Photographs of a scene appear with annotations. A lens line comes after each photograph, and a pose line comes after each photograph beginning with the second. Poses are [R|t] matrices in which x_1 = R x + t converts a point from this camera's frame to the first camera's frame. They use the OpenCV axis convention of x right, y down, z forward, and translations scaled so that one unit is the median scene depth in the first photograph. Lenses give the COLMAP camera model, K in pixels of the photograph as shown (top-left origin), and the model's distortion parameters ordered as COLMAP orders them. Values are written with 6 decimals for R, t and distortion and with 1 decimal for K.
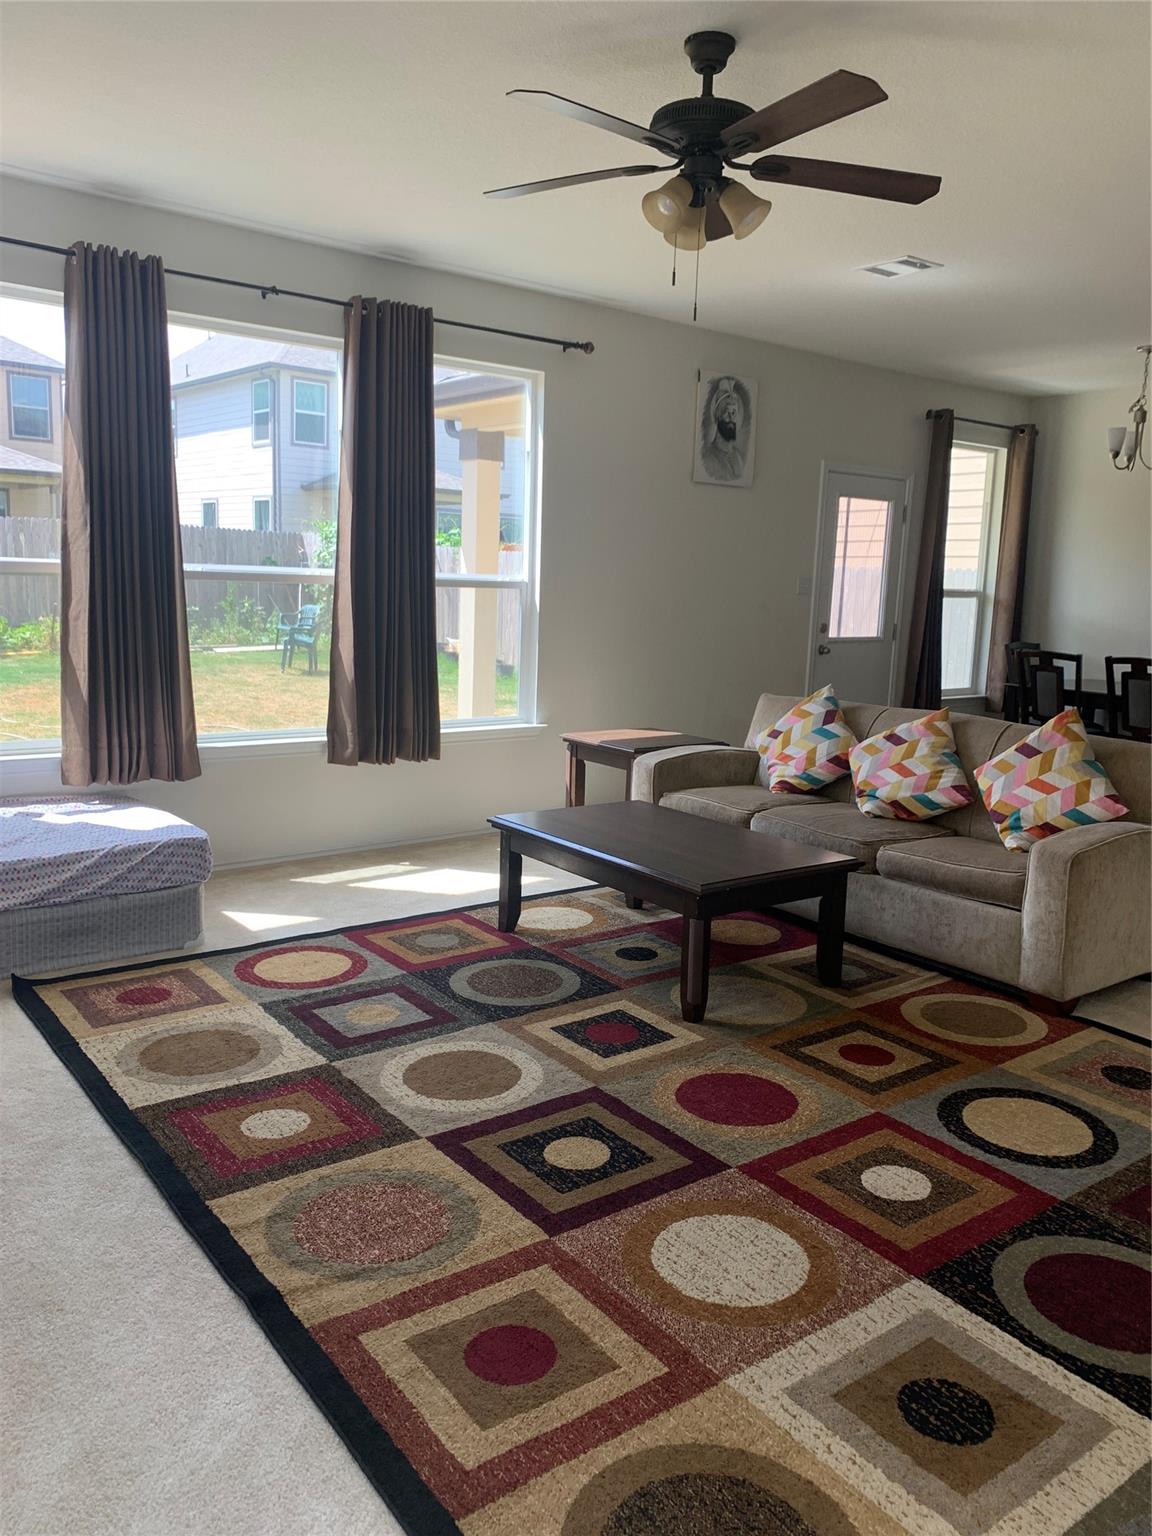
lens RADIAL K [[1182.6, 0, 576.0], [0, 1182.6, 768.0], [0, 0, 1]] dist [0.028442, -0.004127]
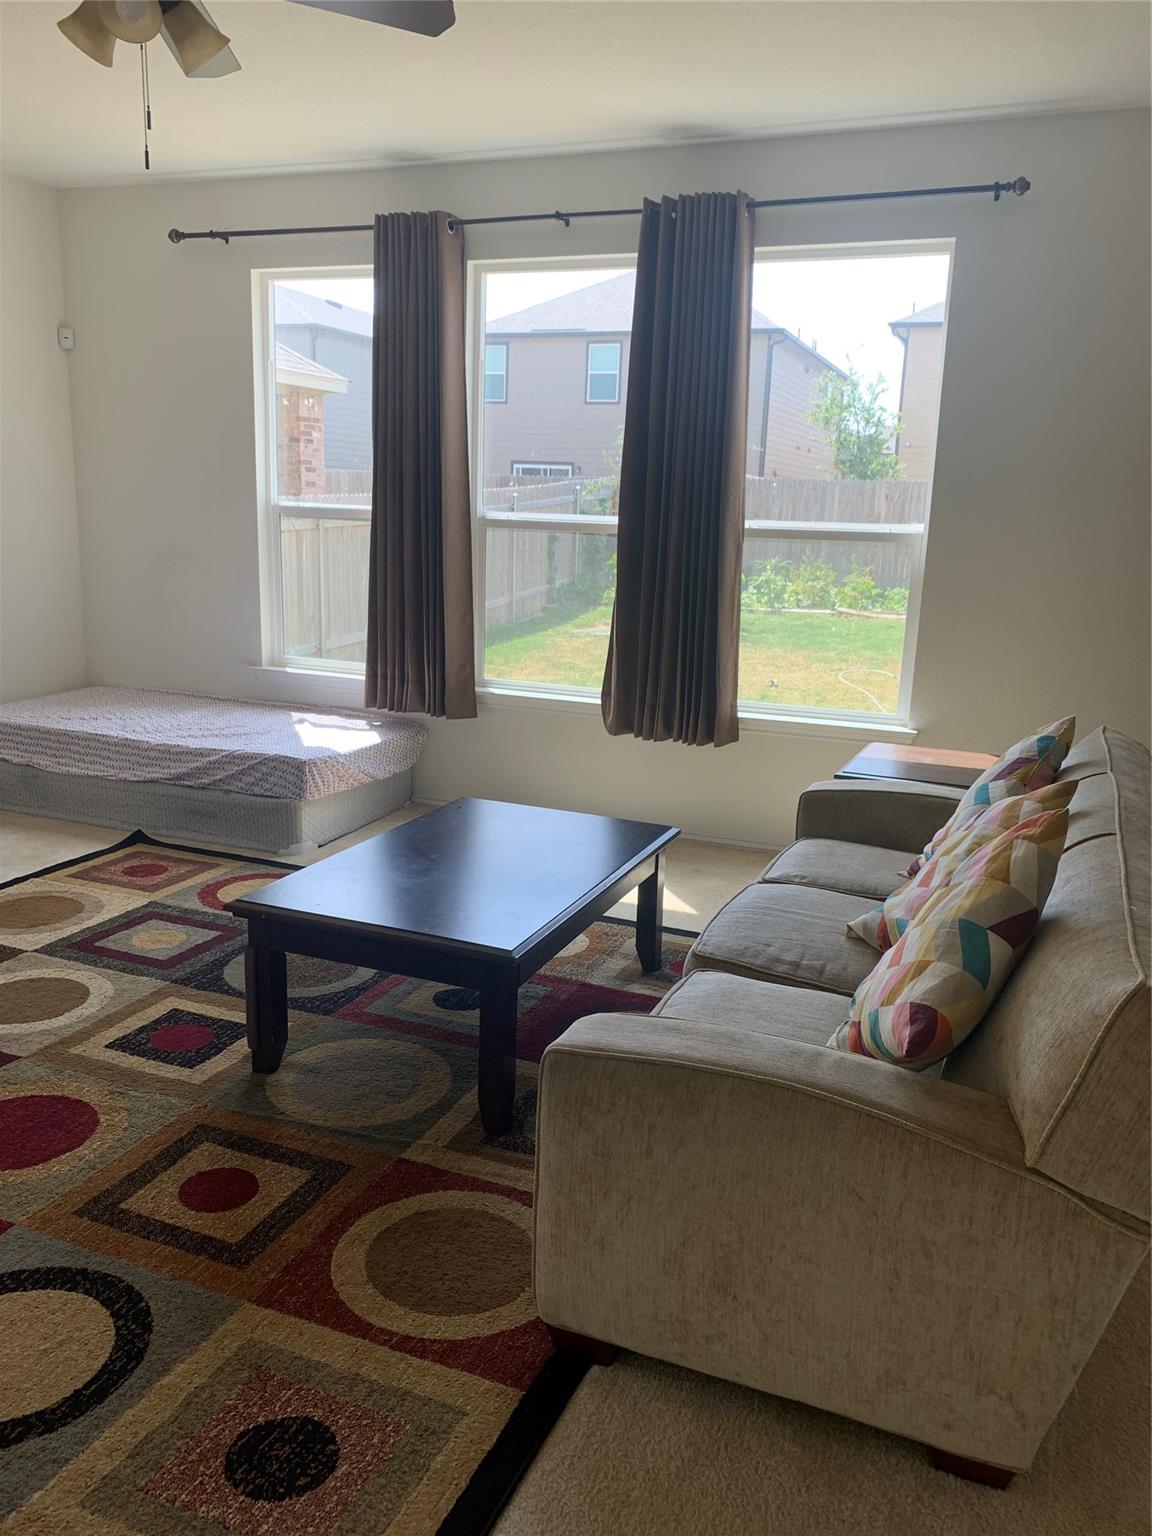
lens RADIAL K [[1203.8, 0, 567.3], [0, 1203.8, 754.4], [0, 0, 1]] dist [0.050815, -0.049527]
pose [[0.496401, 0.158871, -0.853432, 0.829420], [-0.160583, 0.982949, 0.089578, -0.092235], [0.853111, 0.092580, 0.513449, 0.724378]]
